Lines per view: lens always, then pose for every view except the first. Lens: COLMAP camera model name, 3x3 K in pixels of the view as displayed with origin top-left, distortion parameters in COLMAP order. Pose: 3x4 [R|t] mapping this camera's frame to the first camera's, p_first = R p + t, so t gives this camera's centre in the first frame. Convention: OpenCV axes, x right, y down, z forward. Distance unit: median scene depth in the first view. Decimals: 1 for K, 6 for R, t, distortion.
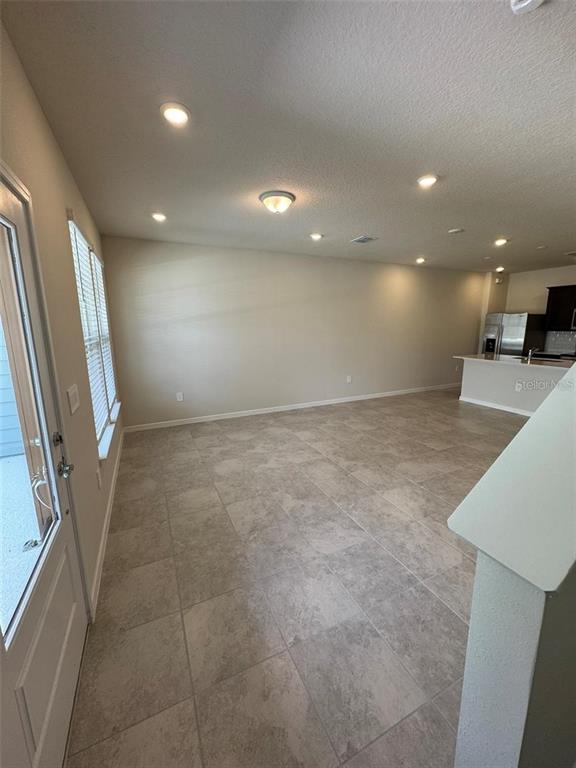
lens RADIAL K [[307.3, 0, 288.8], [0, 307.3, 382.2], [0, 0, 1]] dist [-0.001890, 0.000428]
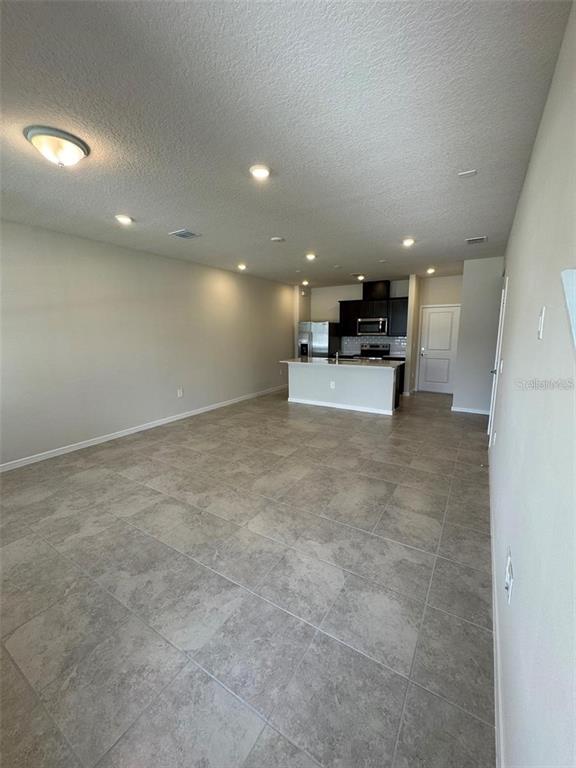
lens RADIAL K [[307.3, 0, 288.8], [0, 307.3, 382.2], [0, 0, 1]] dist [-0.001890, 0.000428]
pose [[0.841079, -0.089288, 0.533492, -0.011930], [0.103589, 0.994615, 0.003150, -0.016529], [-0.530901, 0.052615, 0.845799, 0.125311]]
